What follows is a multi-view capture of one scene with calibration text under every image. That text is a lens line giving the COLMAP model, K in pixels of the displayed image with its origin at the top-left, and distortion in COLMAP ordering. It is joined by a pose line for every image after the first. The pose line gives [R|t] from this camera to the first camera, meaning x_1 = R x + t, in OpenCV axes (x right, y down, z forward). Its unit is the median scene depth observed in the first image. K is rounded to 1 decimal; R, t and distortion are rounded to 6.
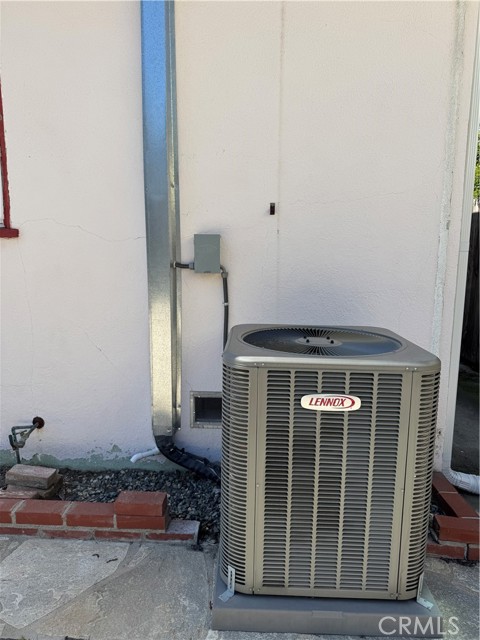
lens RADIAL K [[451.8, 0, 239.7], [0, 451.8, 319.7], [0, 0, 1]] dist [0.000287, 0.000051]
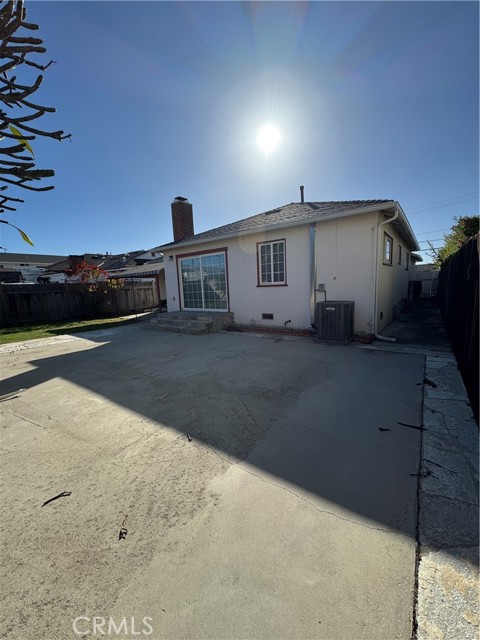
lens RADIAL K [[253.8, 0, 240.6], [0, 253.8, 320.4], [0, 0, 1]] dist [-0.002226, -0.000187]
pose [[0.822047, 0.032577, -0.568486, 0.845029], [-0.048148, 0.998763, -0.012390, 0.314827], [0.567380, 0.037556, 0.822599, -1.942224]]
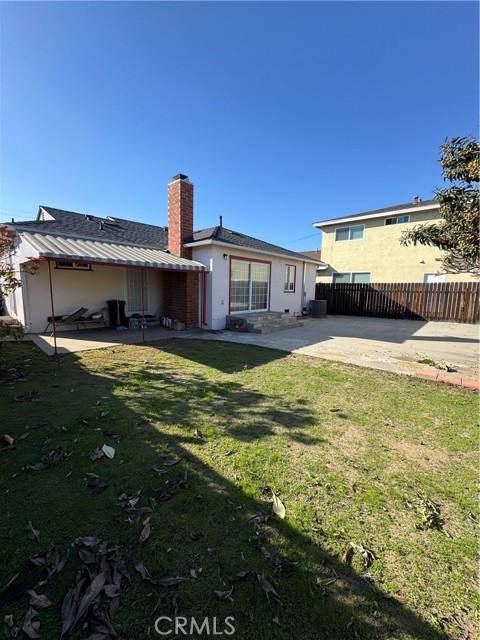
lens RADIAL K [[253.8, 0, 240.2], [0, 253.8, 320.1], [0, 0, 1]] dist [-0.002226, -0.000187]
pose [[0.637852, -0.097612, 0.763948, -5.716755], [0.116416, 0.992758, 0.029647, 0.115797], [-0.761309, 0.070025, 0.644597, -1.664134]]
